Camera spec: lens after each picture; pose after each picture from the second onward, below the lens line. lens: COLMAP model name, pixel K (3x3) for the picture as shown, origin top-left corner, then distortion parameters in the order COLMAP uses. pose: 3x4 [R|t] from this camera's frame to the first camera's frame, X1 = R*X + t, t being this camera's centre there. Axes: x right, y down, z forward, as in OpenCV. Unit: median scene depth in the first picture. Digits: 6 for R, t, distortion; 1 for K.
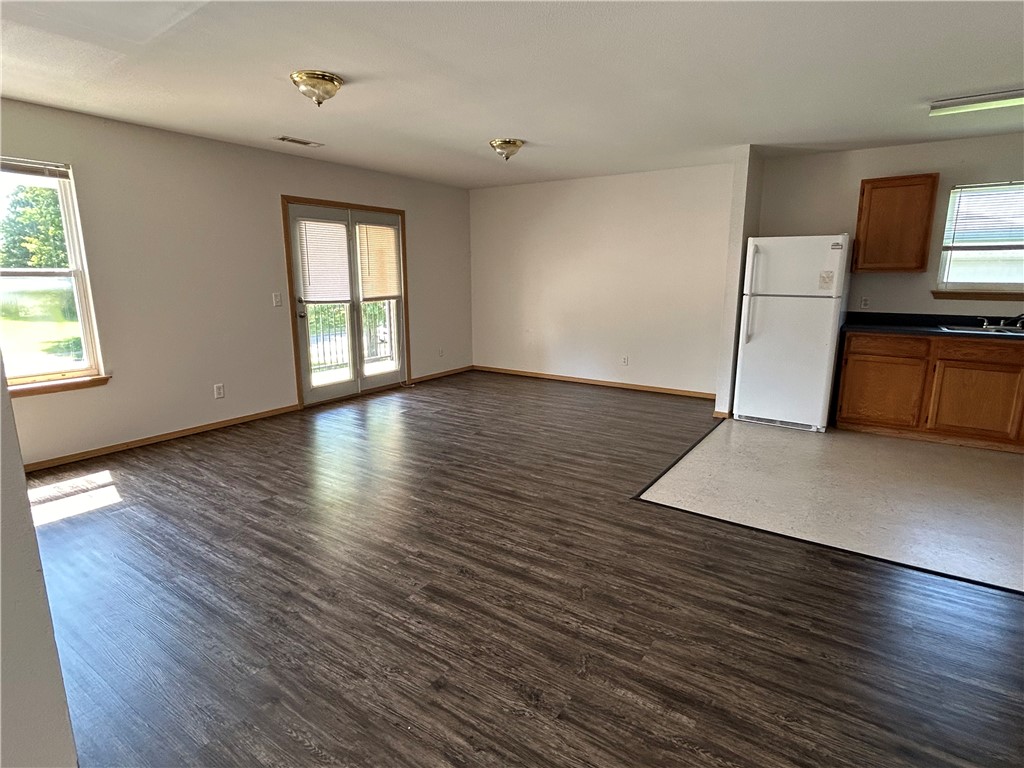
lens RADIAL K [[539.6, 0, 512.0], [0, 539.6, 384.0], [0, 0, 1]] dist [-0.000548, 0.001090]
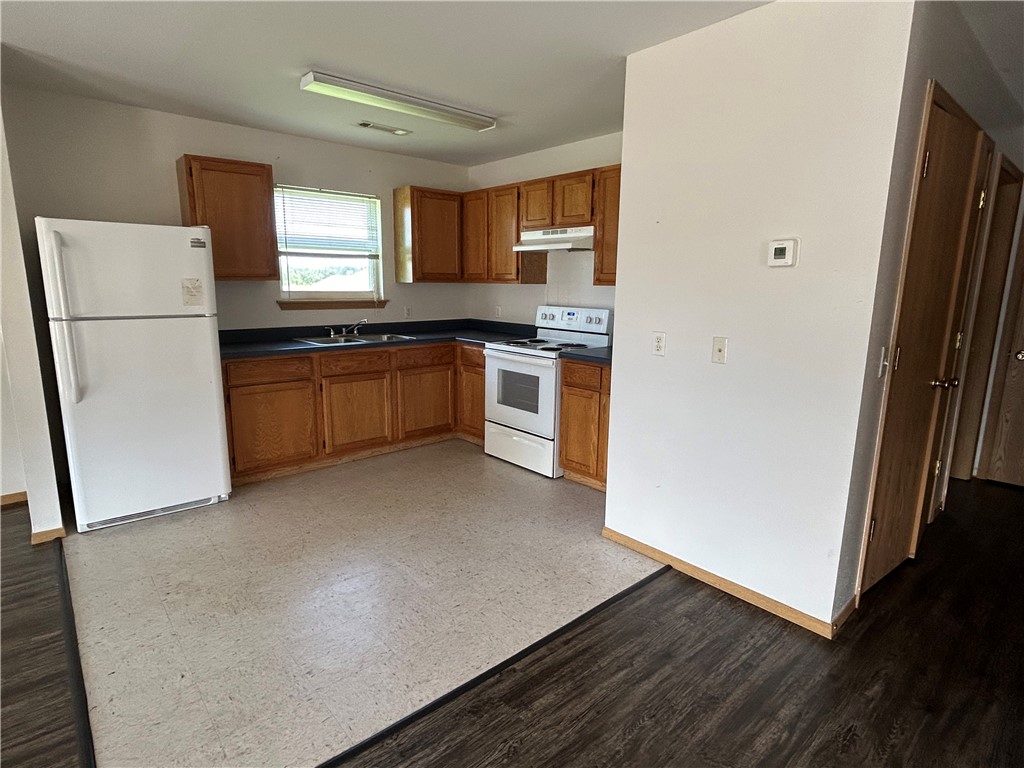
lens RADIAL K [[542.7, 0, 512.0], [0, 542.7, 384.0], [0, 0, 1]] dist [0.000312, -0.016750]
pose [[0.244963, -0.179593, 0.952754, 0.005075], [0.188731, 0.972728, 0.134833, -0.093535], [-0.950986, 0.146785, 0.272177, 0.439196]]
